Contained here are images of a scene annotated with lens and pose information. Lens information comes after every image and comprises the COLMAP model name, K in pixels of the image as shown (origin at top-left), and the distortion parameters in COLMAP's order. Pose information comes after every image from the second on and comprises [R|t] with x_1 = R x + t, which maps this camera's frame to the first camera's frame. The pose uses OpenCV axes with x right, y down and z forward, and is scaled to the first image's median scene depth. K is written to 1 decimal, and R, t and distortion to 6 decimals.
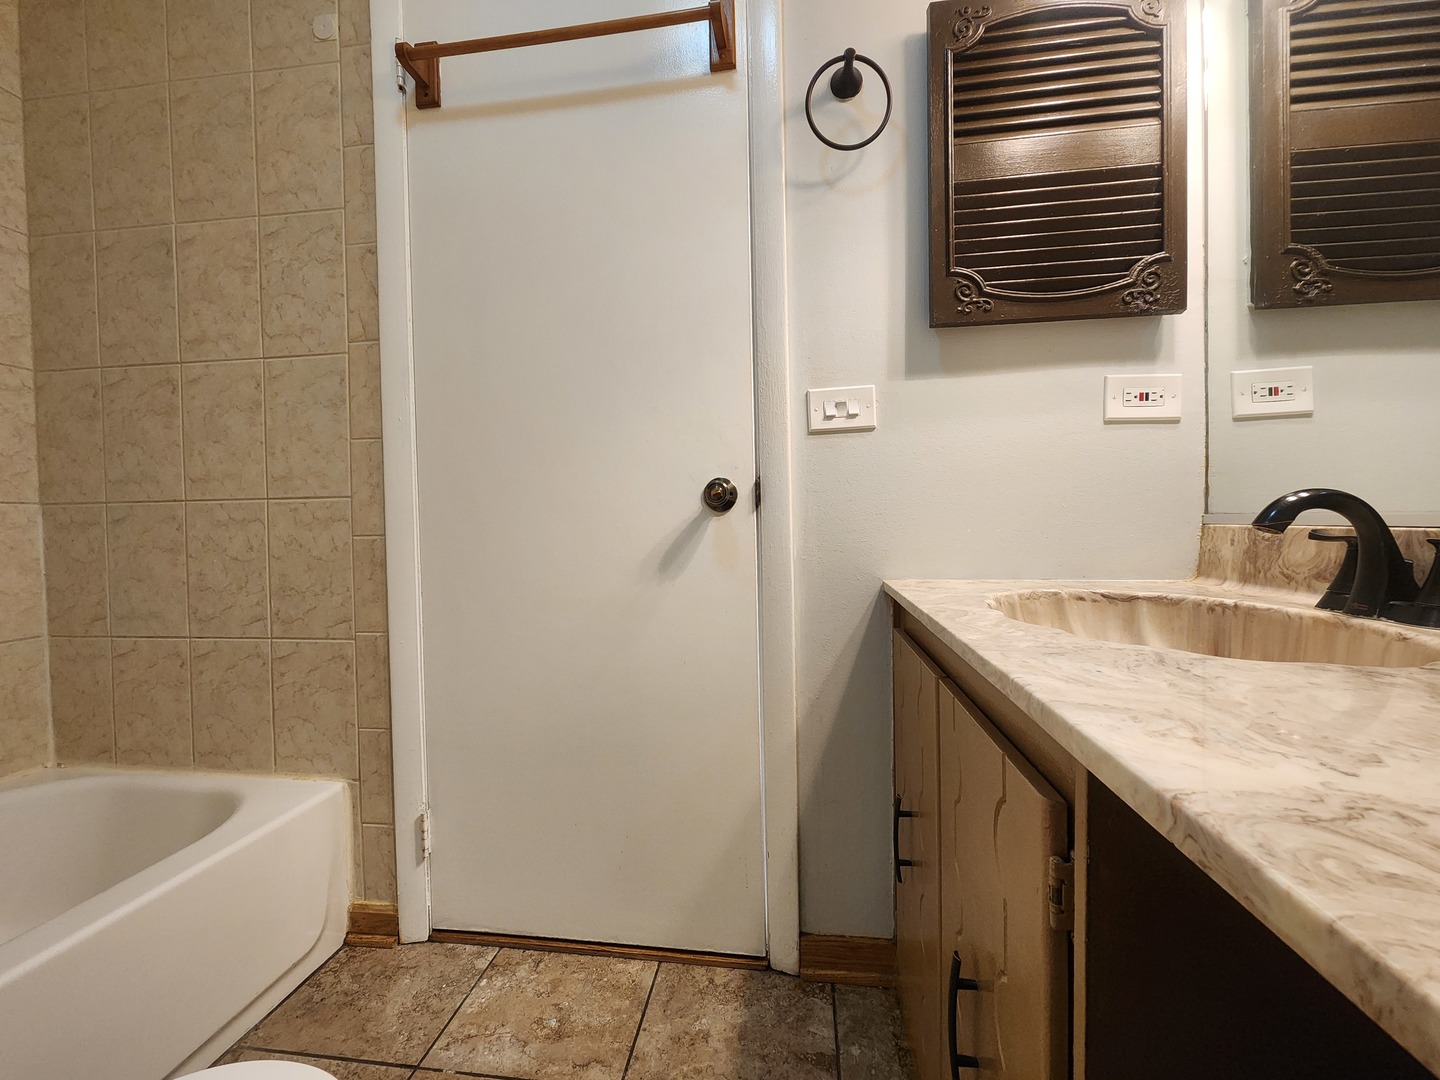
lens RADIAL K [[586.9, 0, 720.7], [0, 586.9, 538.0], [0, 0, 1]] dist [0.004661, -0.004357]
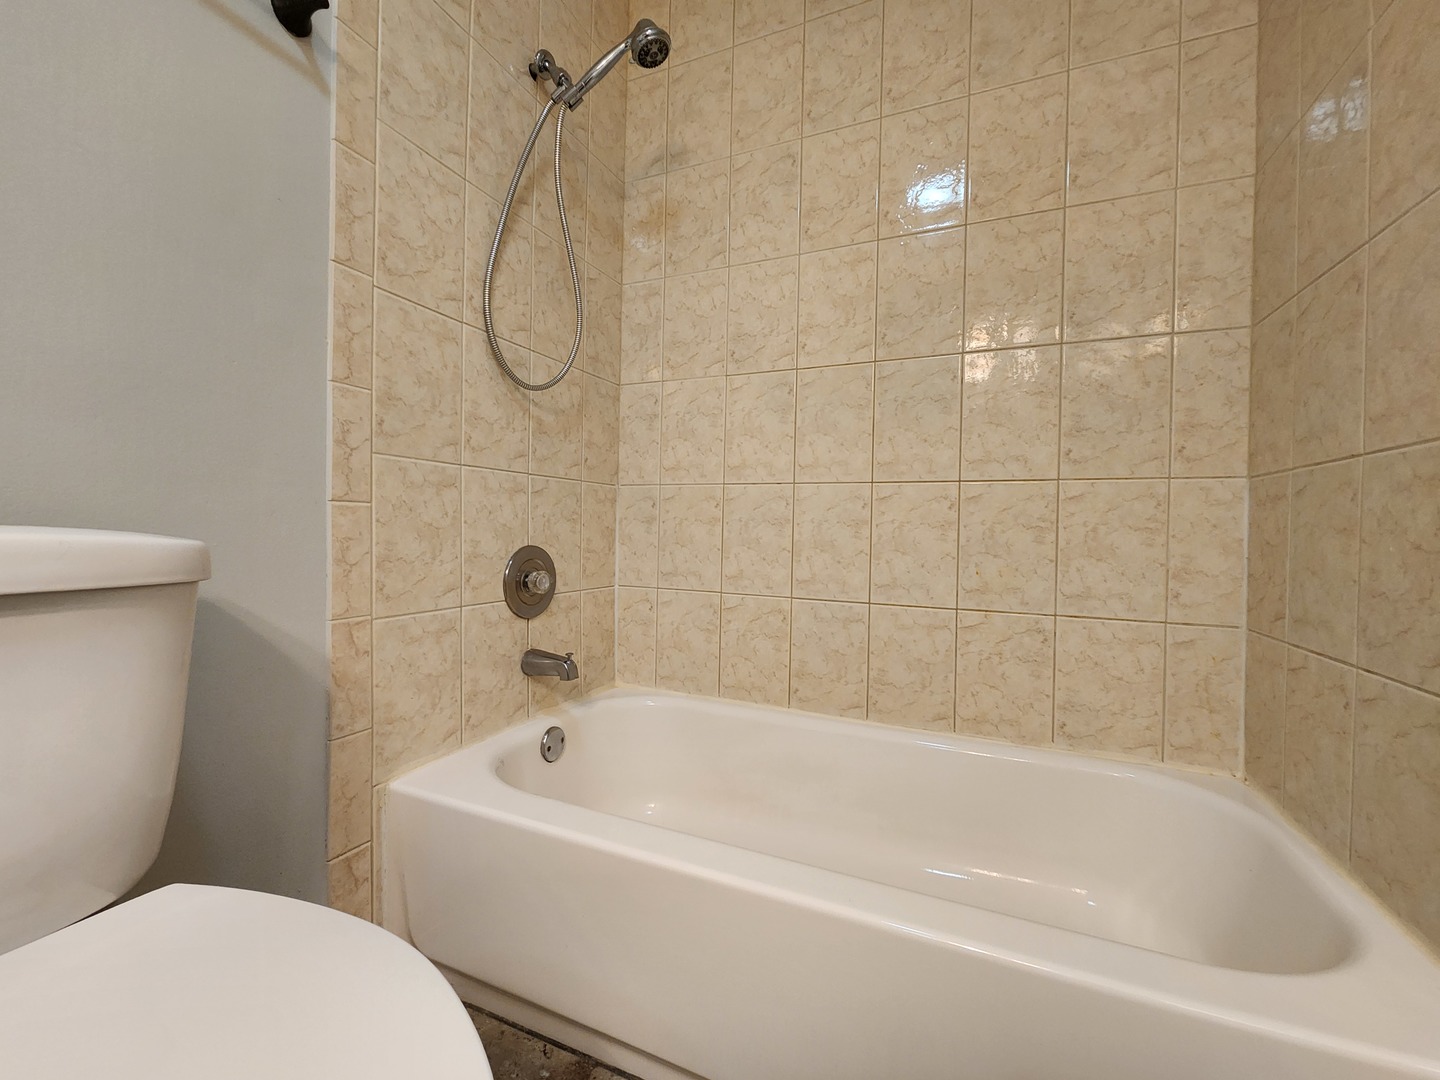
lens RADIAL K [[586.9, 0, 721.2], [0, 586.9, 535.8], [0, 0, 1]] dist [0.004661, -0.004357]
pose [[-0.268572, 0.022811, -0.962990, -0.099722], [-0.032989, 0.998915, 0.032862, 0.026647], [0.962695, 0.040594, -0.267528, 0.483725]]
